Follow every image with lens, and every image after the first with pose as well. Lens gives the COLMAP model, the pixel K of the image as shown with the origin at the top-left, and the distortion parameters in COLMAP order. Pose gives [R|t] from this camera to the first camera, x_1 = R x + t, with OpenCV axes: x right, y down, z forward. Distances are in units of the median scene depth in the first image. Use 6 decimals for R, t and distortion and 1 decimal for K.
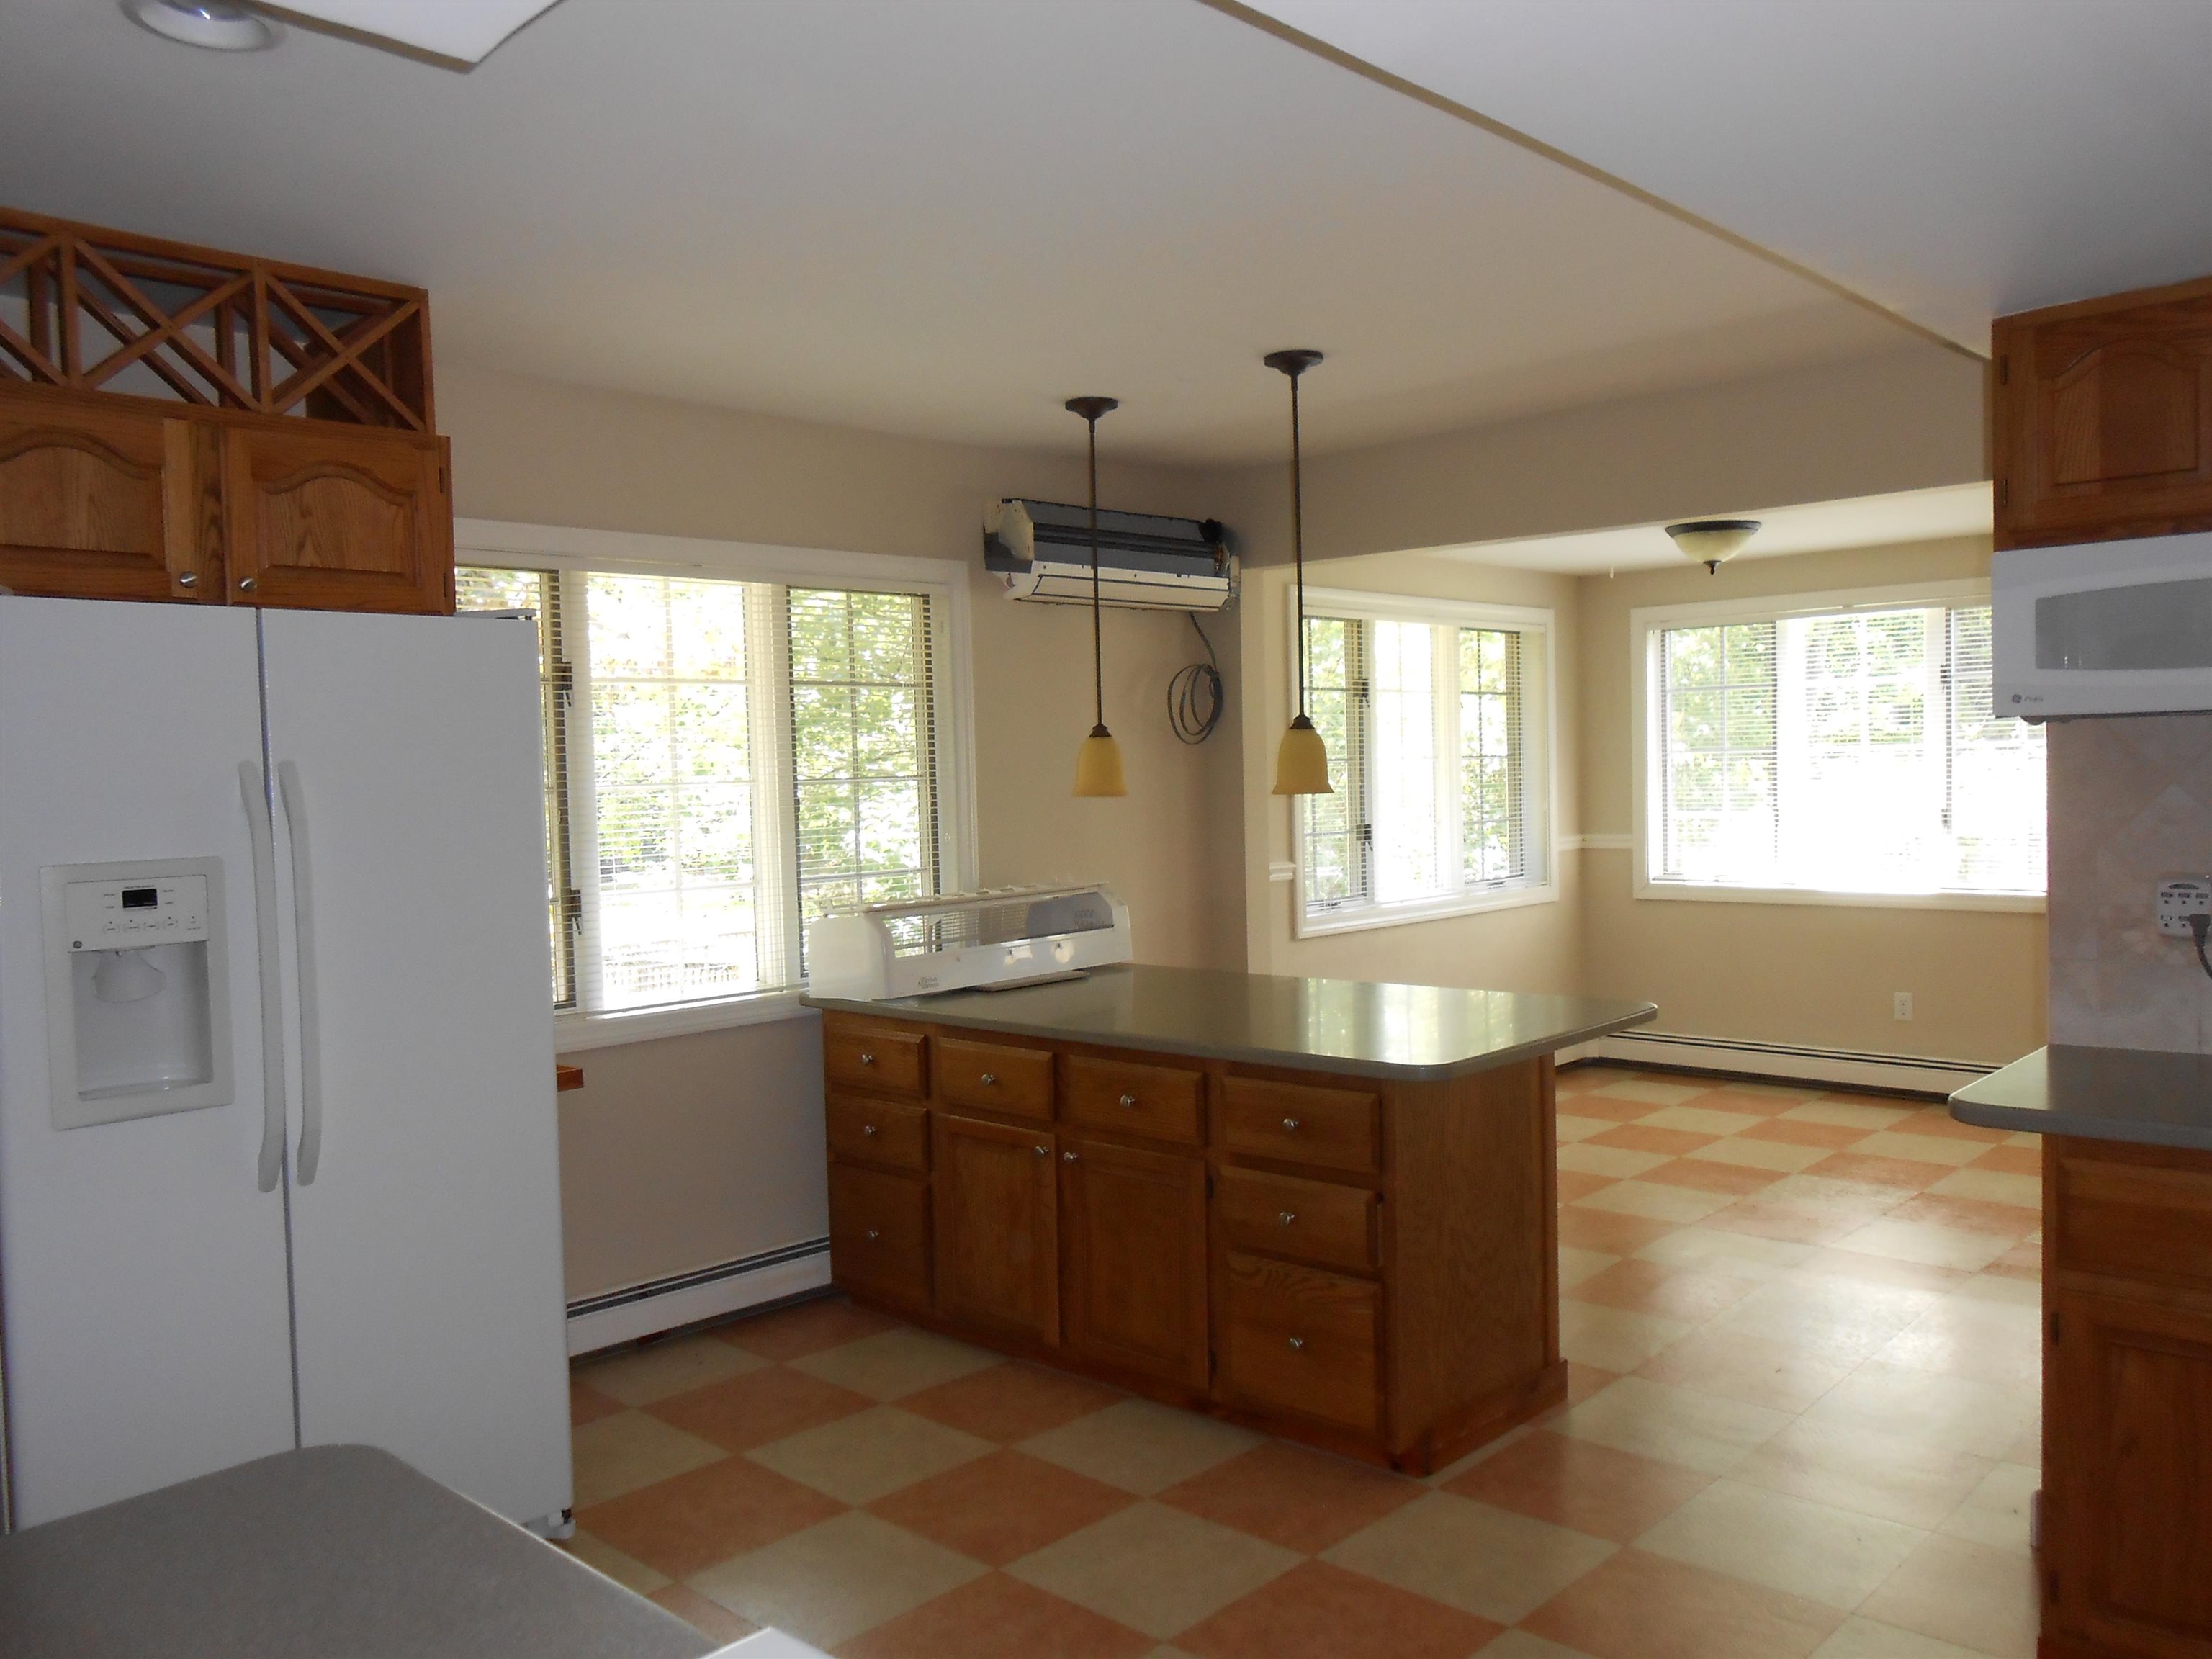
lens RADIAL K [[1708.8, 0, 1110.3], [0, 1708.8, 841.0], [0, 0, 1]] dist [-0.031976, -0.002210]
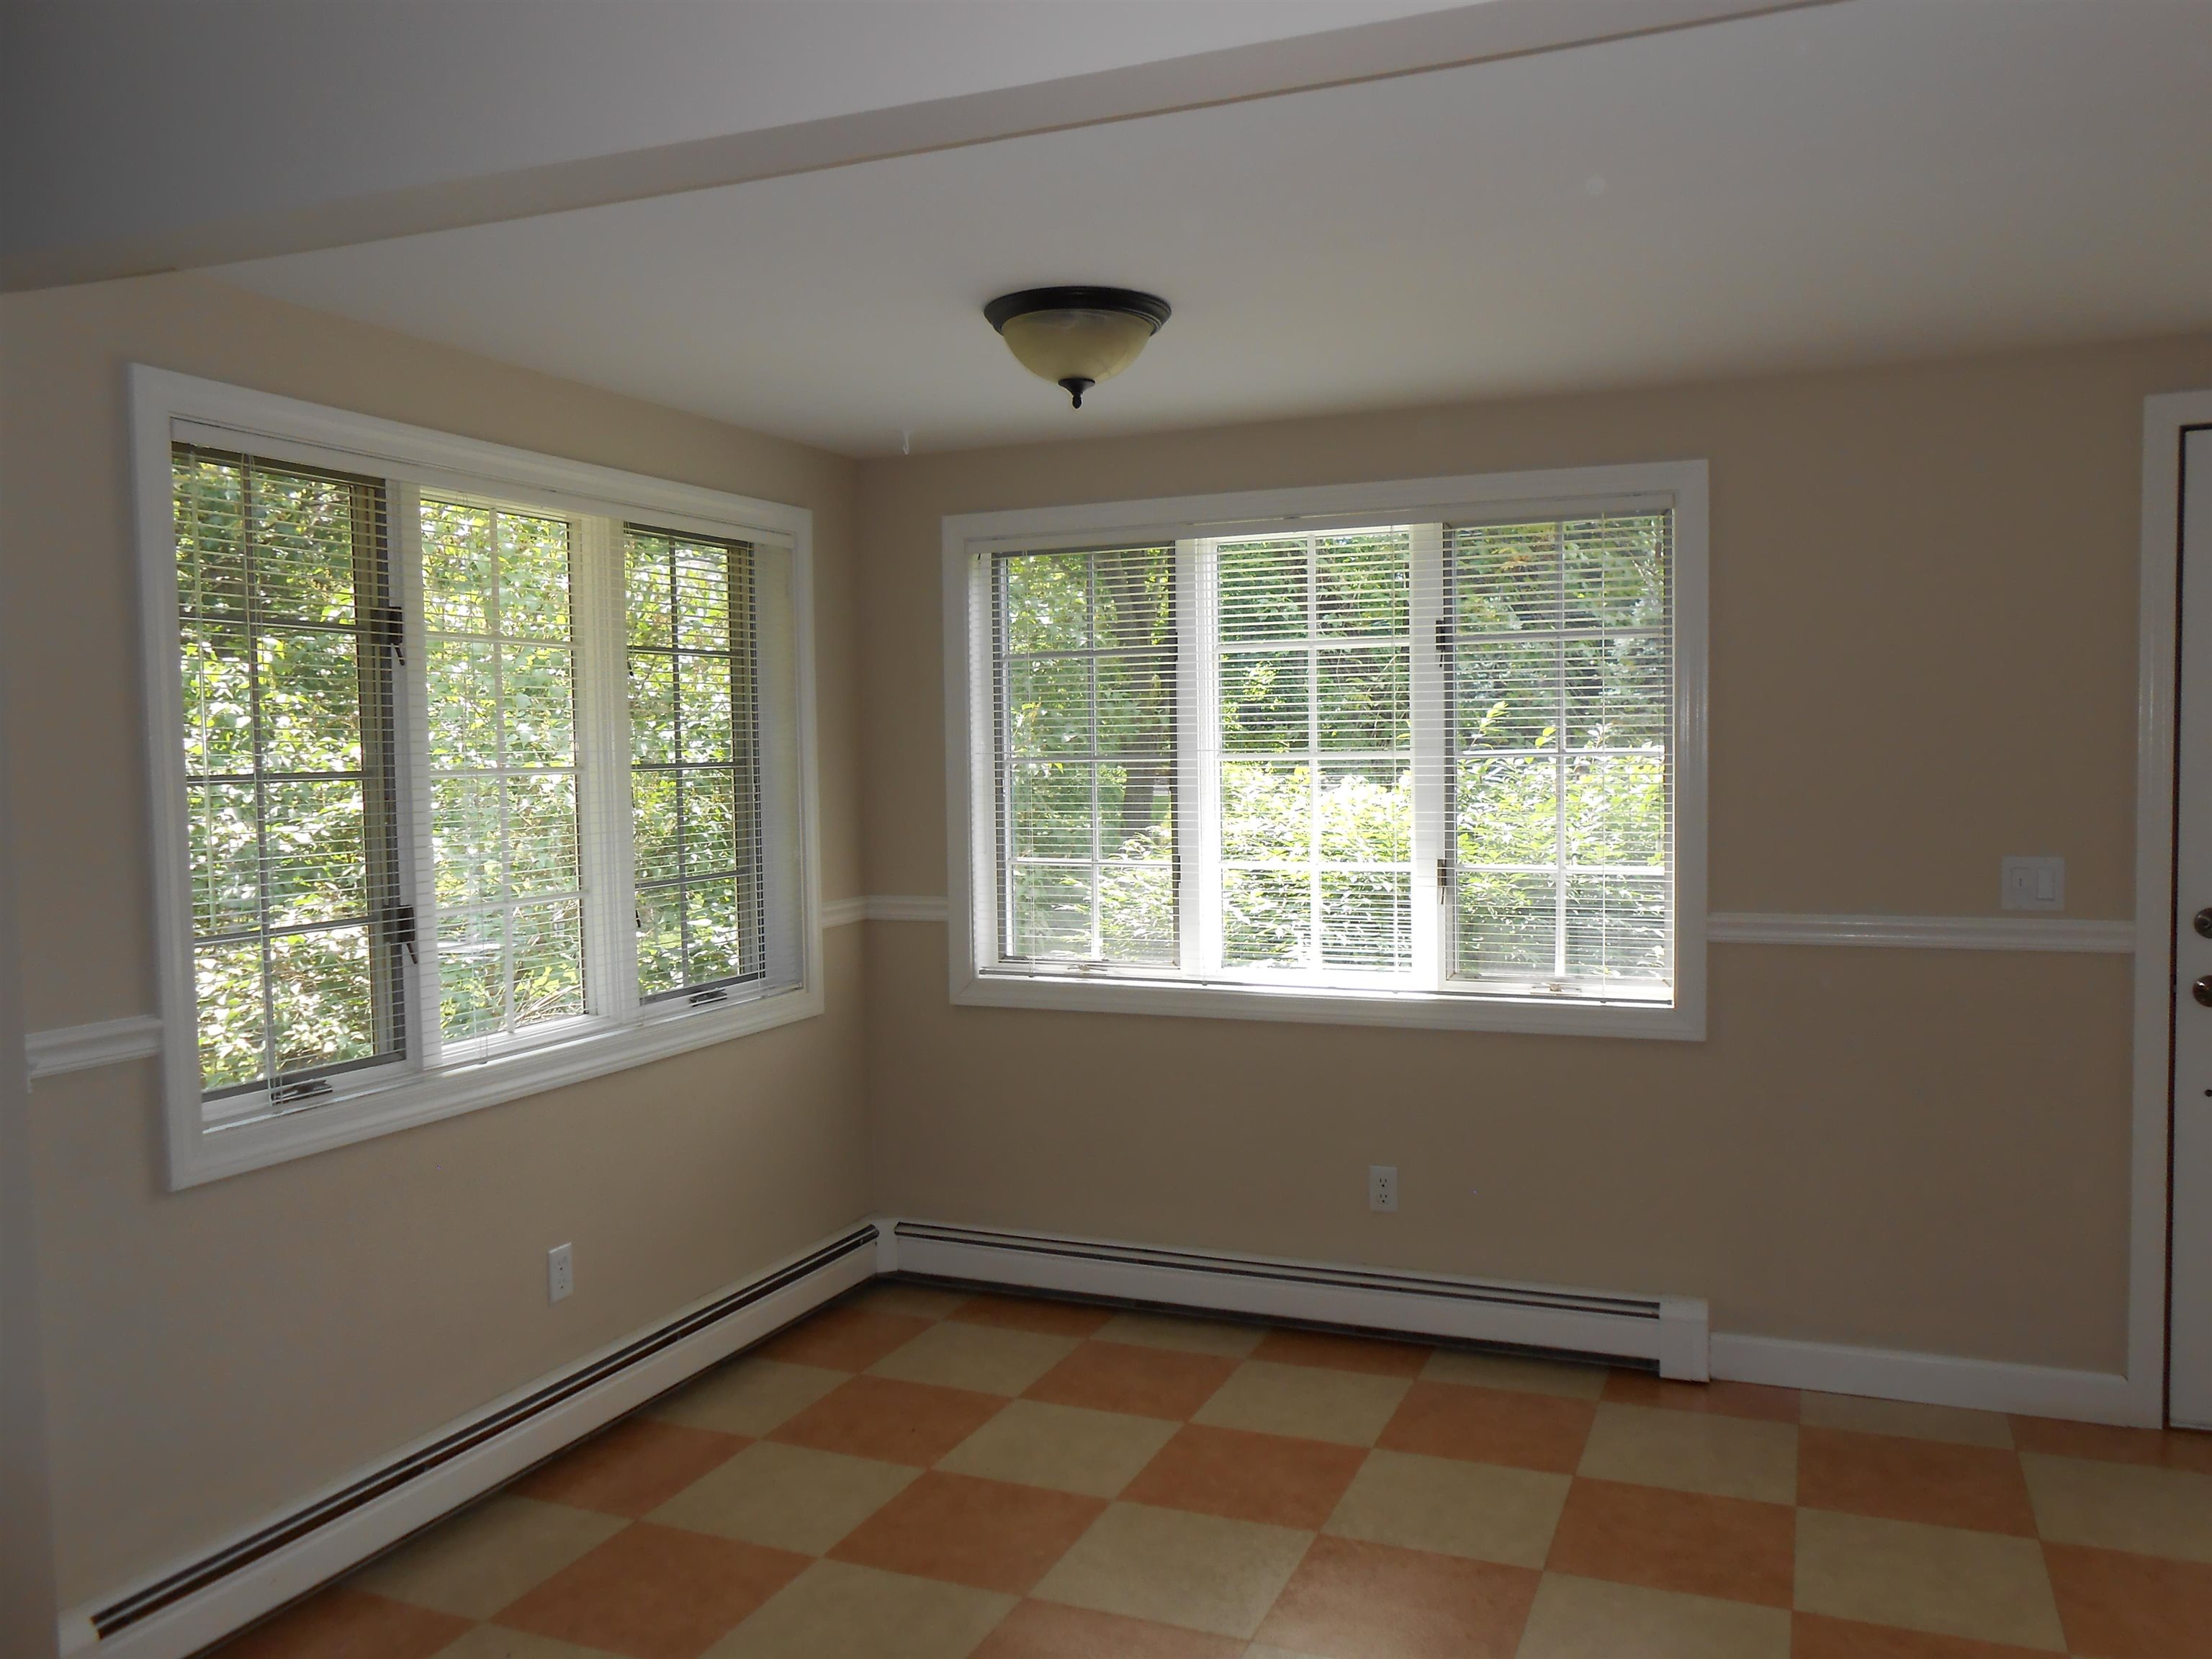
lens RADIAL K [[1708.8, 0, 1110.3], [0, 1708.8, 841.0], [0, 0, 1]] dist [-0.031976, -0.002210]
pose [[0.934314, -0.008545, 0.356349, 0.151923], [0.007110, 0.999960, 0.005336, -0.026858], [-0.356381, -0.002452, 0.934338, 0.436778]]
